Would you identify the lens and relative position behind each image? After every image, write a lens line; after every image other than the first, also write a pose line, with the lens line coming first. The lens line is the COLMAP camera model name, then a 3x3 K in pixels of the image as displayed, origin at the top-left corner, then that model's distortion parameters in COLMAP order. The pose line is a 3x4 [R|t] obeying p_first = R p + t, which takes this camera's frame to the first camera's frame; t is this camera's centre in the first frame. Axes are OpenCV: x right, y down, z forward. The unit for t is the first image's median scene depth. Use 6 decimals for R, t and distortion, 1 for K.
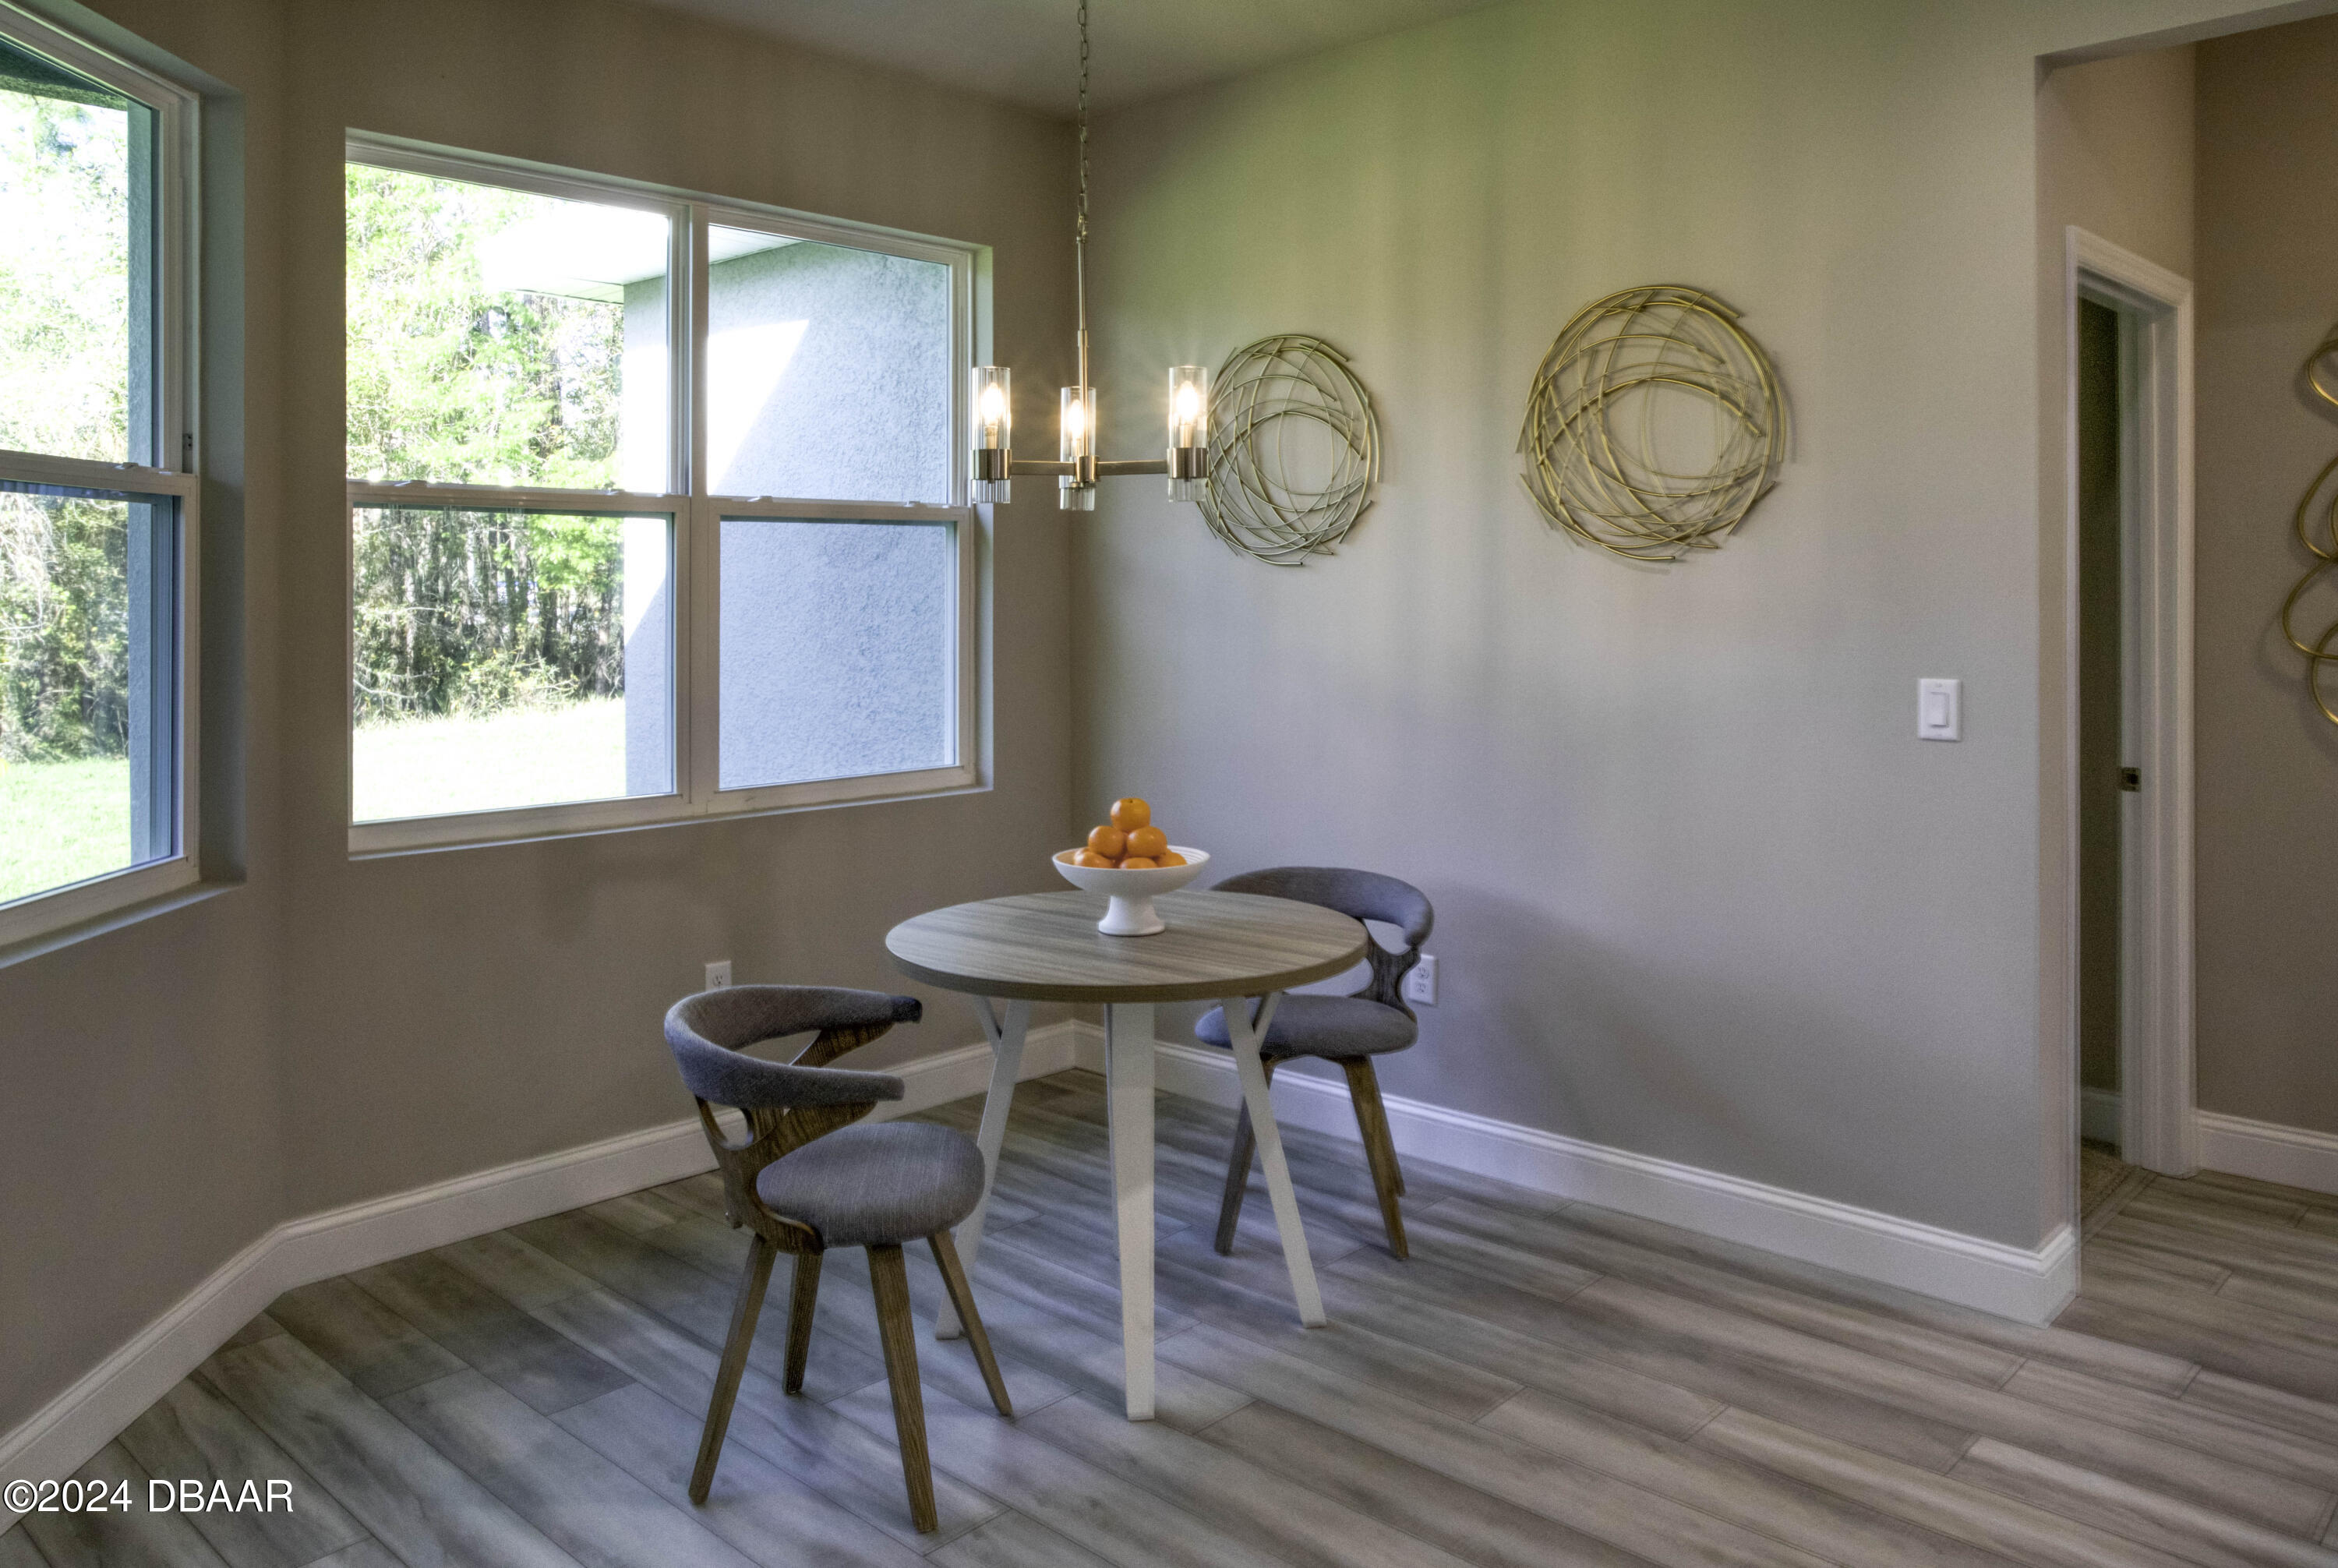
lens RADIAL K [[1781.7, 0, 1145.5], [0, 1781.7, 571.4], [0, 0, 1]] dist [-0.012207, -0.000002]
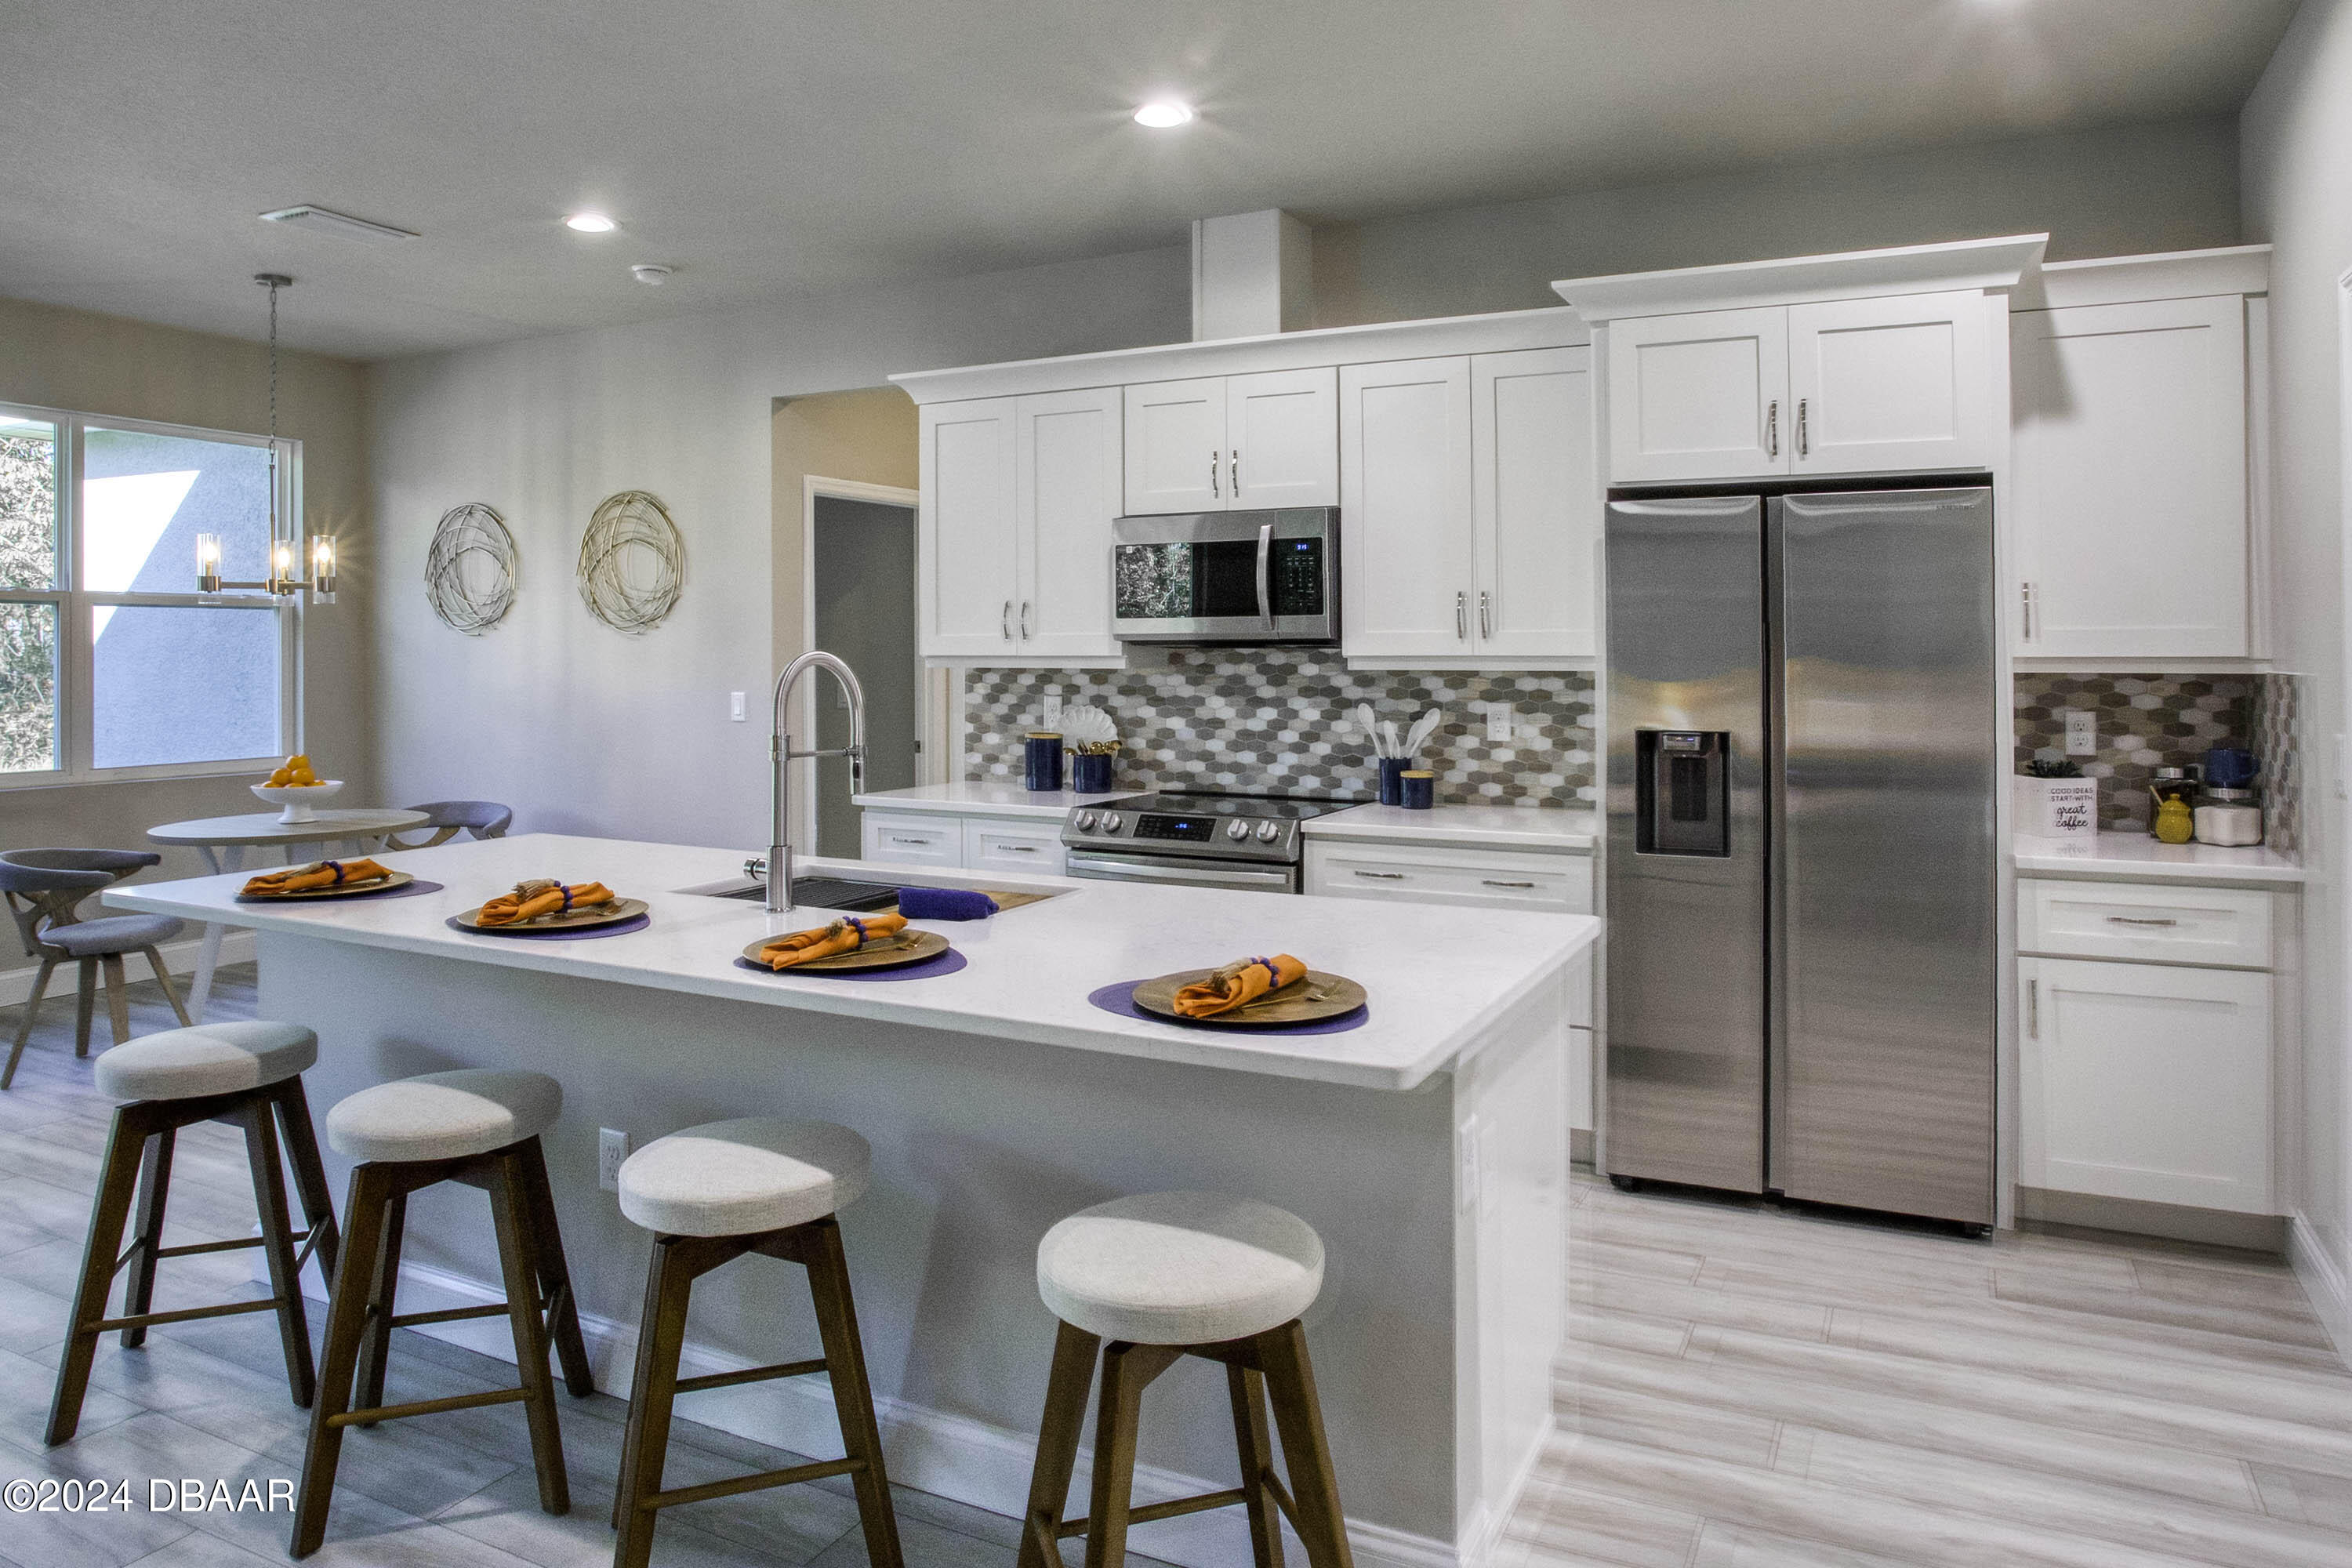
lens RADIAL K [[1441.8, 0, 1182.9], [0, 1441.8, 660.6], [0, 0, 1]] dist [-0.034695, 0.001581]
pose [[0.950247, 0.007133, 0.311416, 0.318910], [-0.009675, 0.999931, 0.006617, 0.006131], [-0.311347, -0.009300, 0.950251, -0.573258]]
